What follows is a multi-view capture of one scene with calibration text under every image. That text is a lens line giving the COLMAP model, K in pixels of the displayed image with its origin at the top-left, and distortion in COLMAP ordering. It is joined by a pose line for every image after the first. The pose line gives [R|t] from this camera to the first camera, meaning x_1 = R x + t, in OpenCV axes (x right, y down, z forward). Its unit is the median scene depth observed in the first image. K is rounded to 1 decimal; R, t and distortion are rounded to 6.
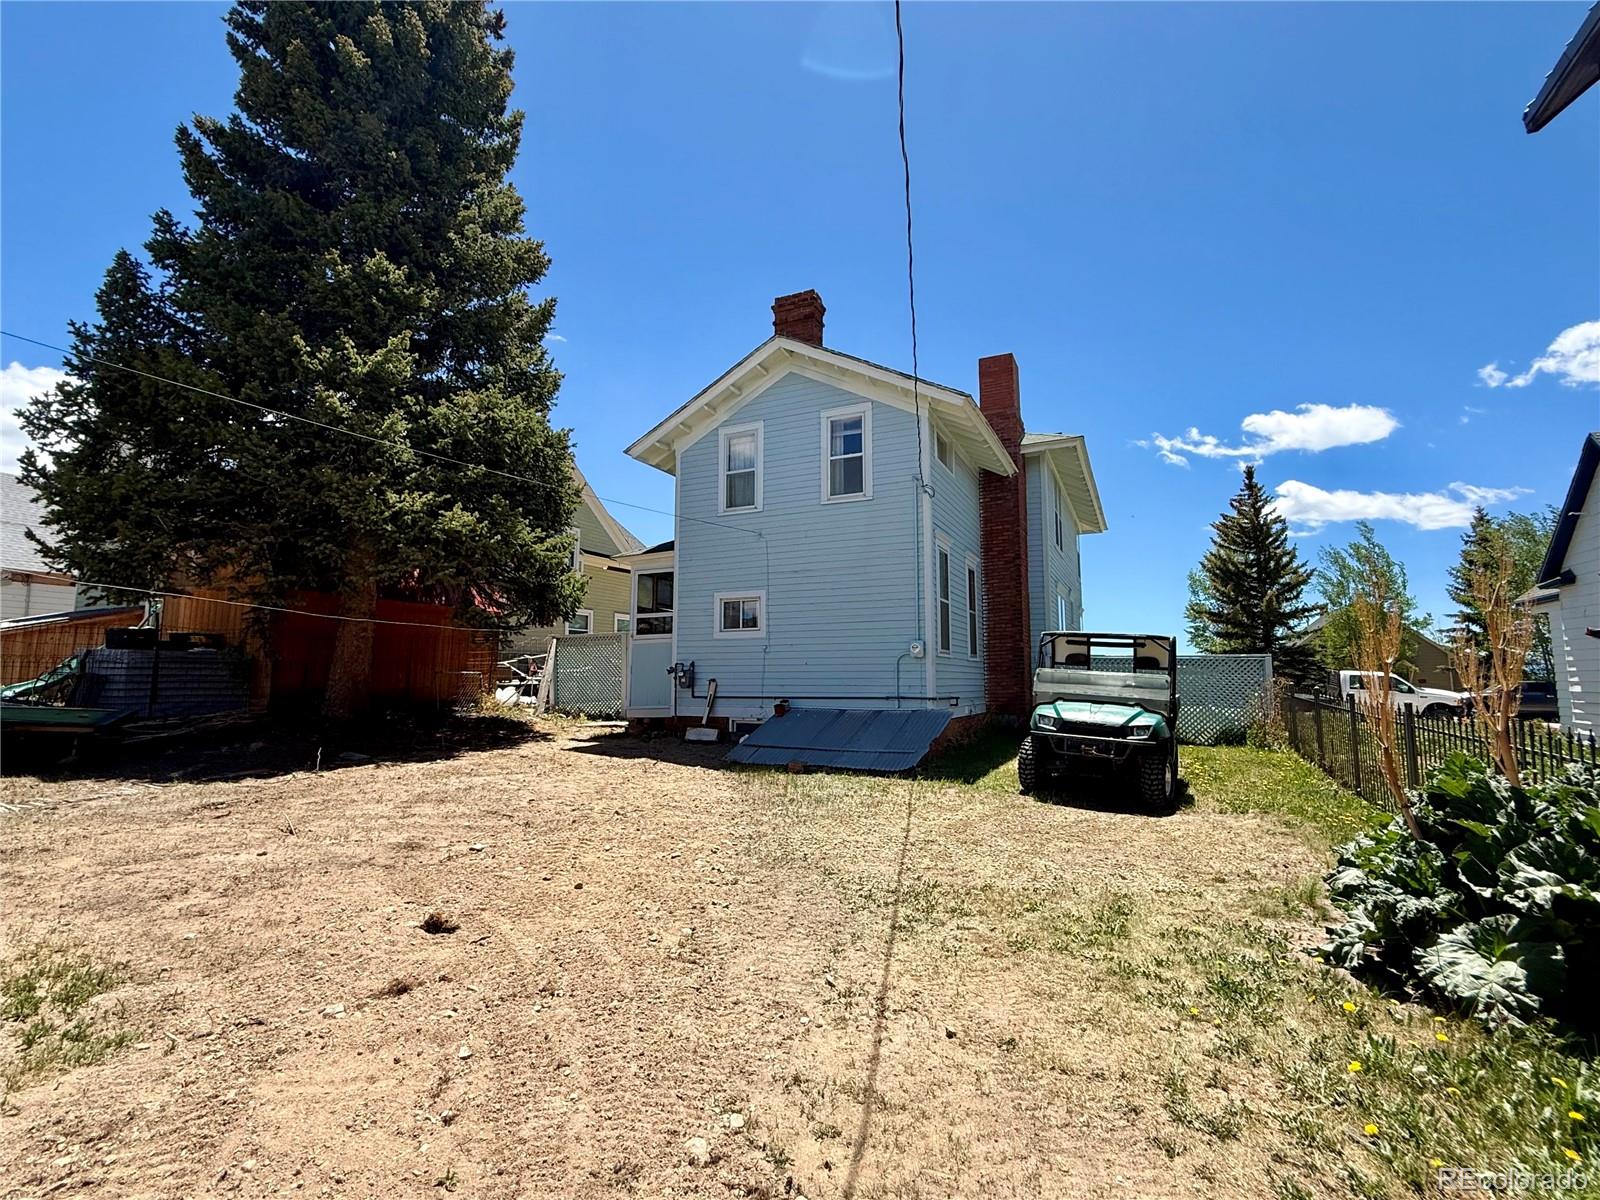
lens RADIAL K [[738.7, 0, 802.4], [0, 738.7, 597.3], [0, 0, 1]] dist [-0.006189, 0.001741]
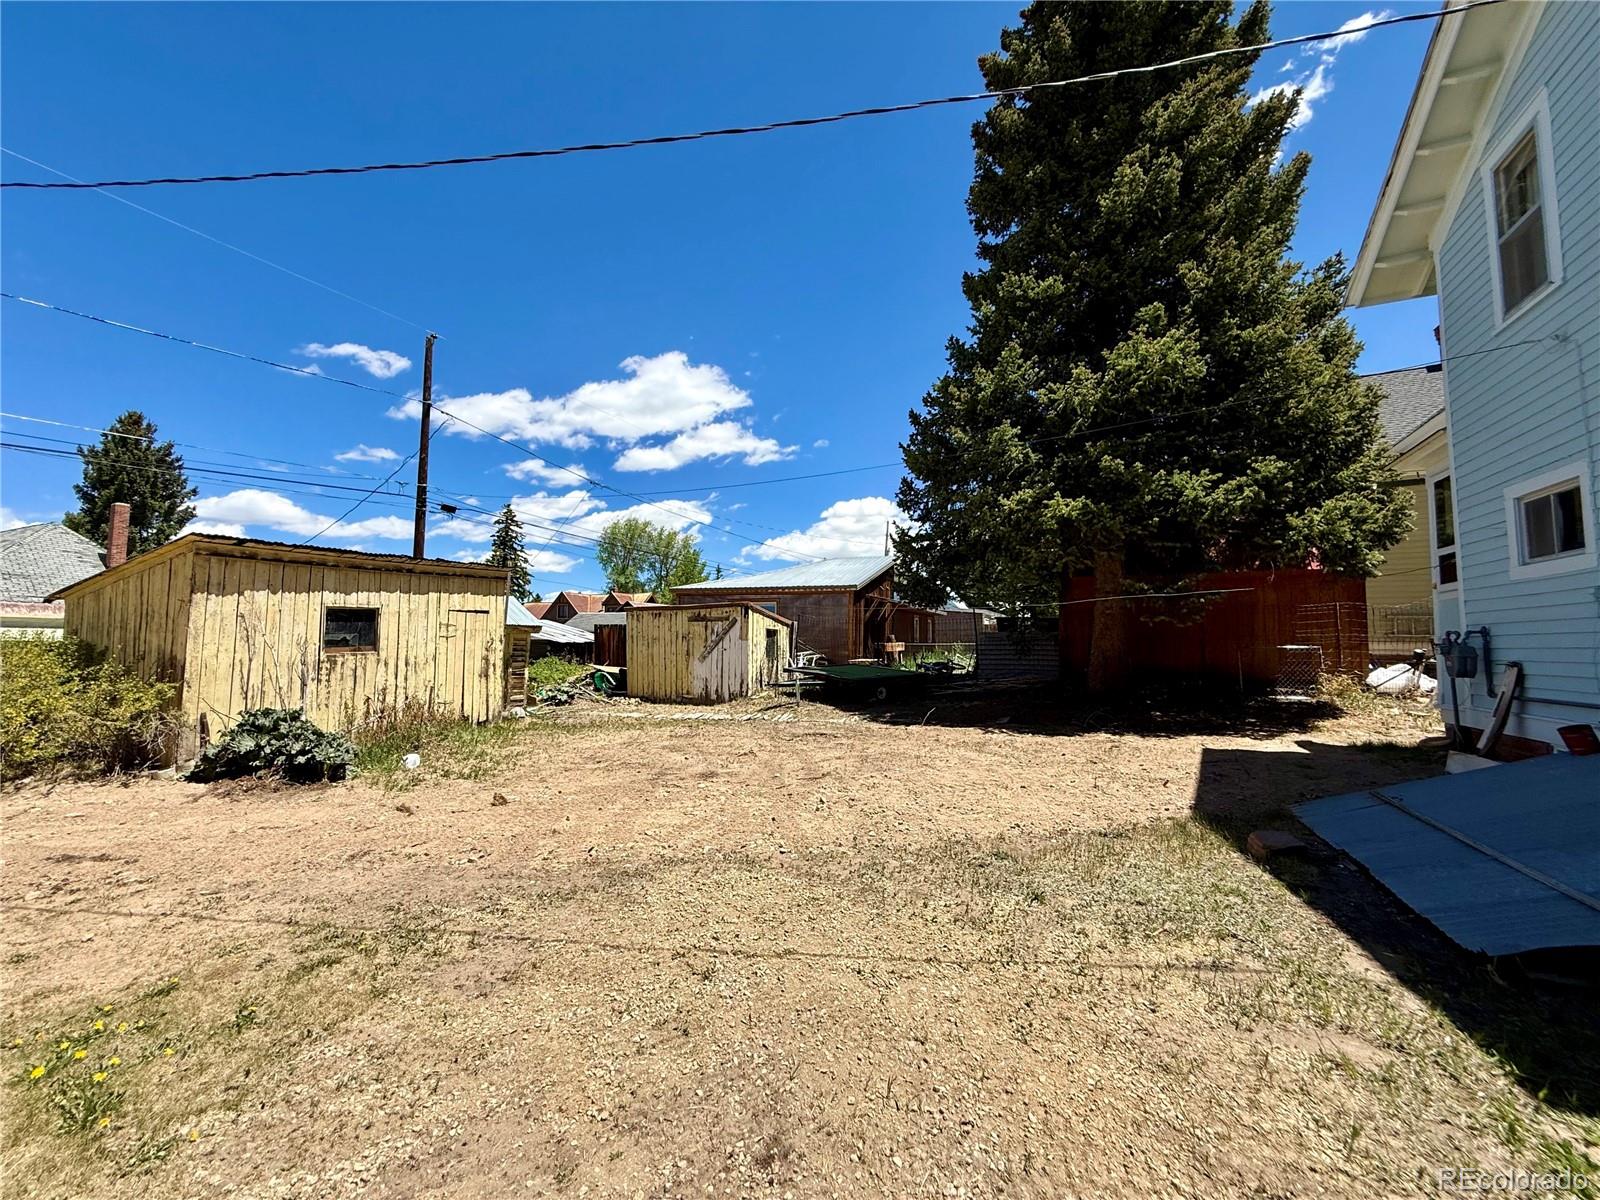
lens RADIAL K [[633.9, 0, 802.2], [0, 633.9, 608.7], [0, 0, 1]] dist [0.002705, -0.000964]
pose [[0.001899, -0.077004, -0.997029, 0.316317], [0.112805, 0.990683, -0.076299, 0.055173], [0.993615, -0.112325, 0.010568, 0.533340]]
